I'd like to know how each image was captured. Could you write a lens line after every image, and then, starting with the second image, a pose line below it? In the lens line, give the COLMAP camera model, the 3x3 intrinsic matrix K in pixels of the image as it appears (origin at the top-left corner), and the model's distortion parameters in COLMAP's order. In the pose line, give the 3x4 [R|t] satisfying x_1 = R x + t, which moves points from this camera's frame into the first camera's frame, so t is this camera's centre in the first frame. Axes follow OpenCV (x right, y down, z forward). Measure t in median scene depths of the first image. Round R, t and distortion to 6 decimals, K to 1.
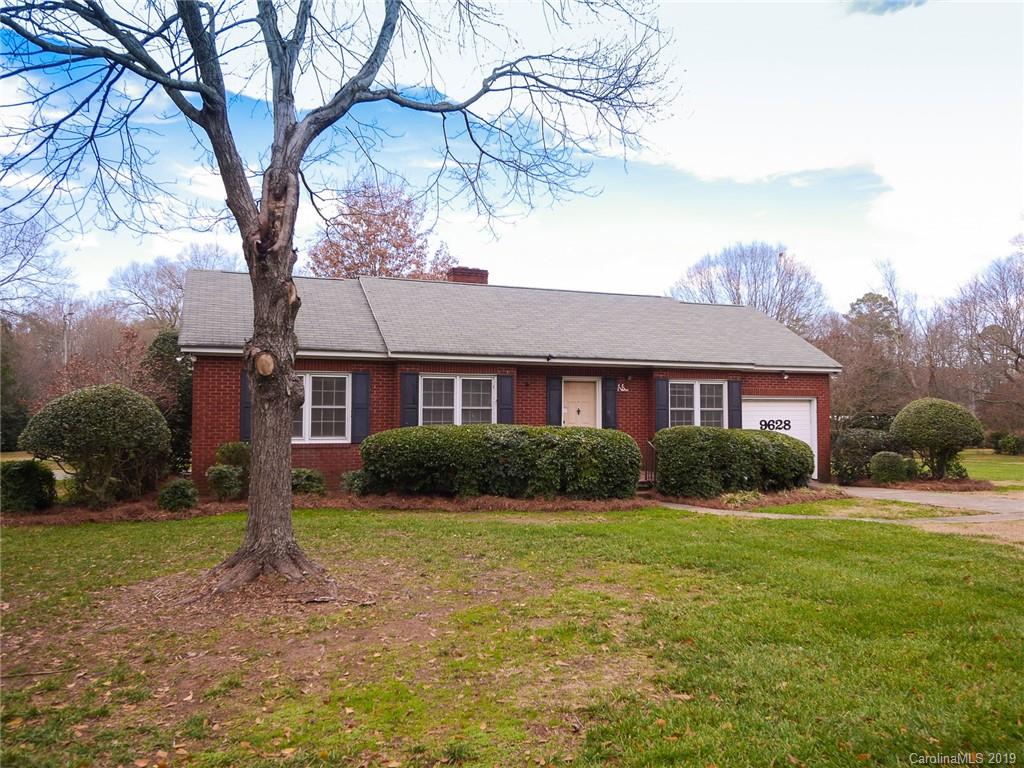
lens RADIAL K [[750.0, 0, 512.0], [0, 750.0, 384.0], [0, 0, 1]] dist [-0.001534, -0.001420]
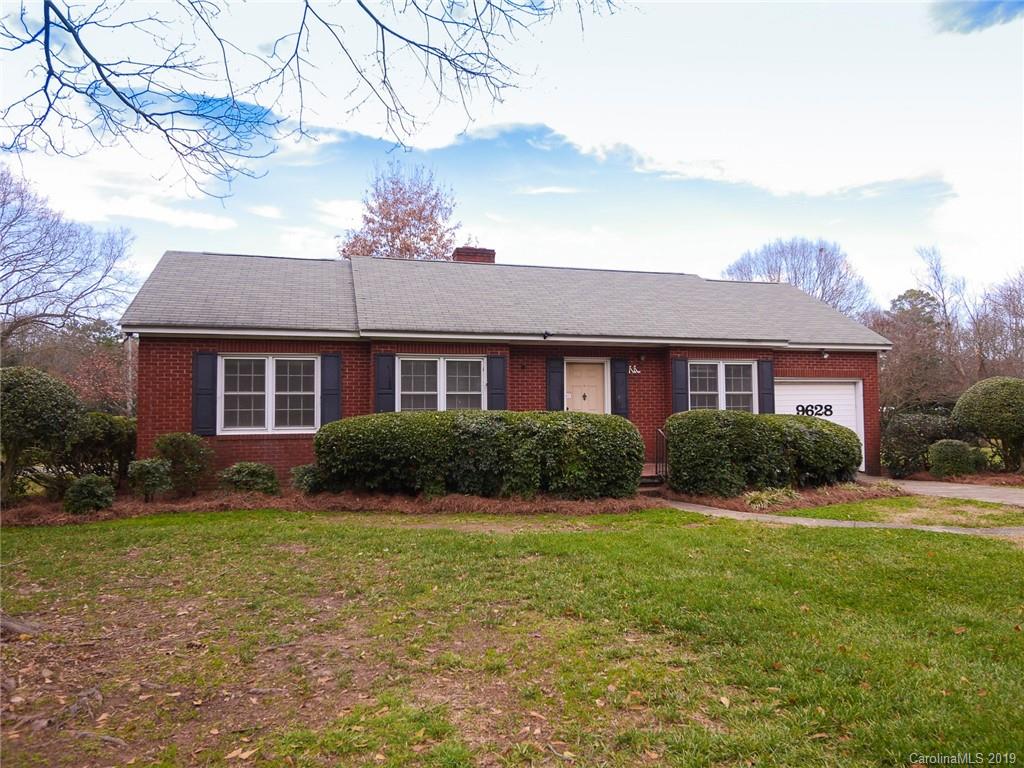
lens RADIAL K [[665.4, 0, 512.0], [0, 665.4, 384.0], [0, 0, 1]] dist [0.000594, 0.000805]
pose [[0.995445, -0.014449, -0.094233, 0.083556], [0.014451, 0.999895, -0.000653, 0.022421], [0.094232, -0.000711, 0.995550, 0.218825]]
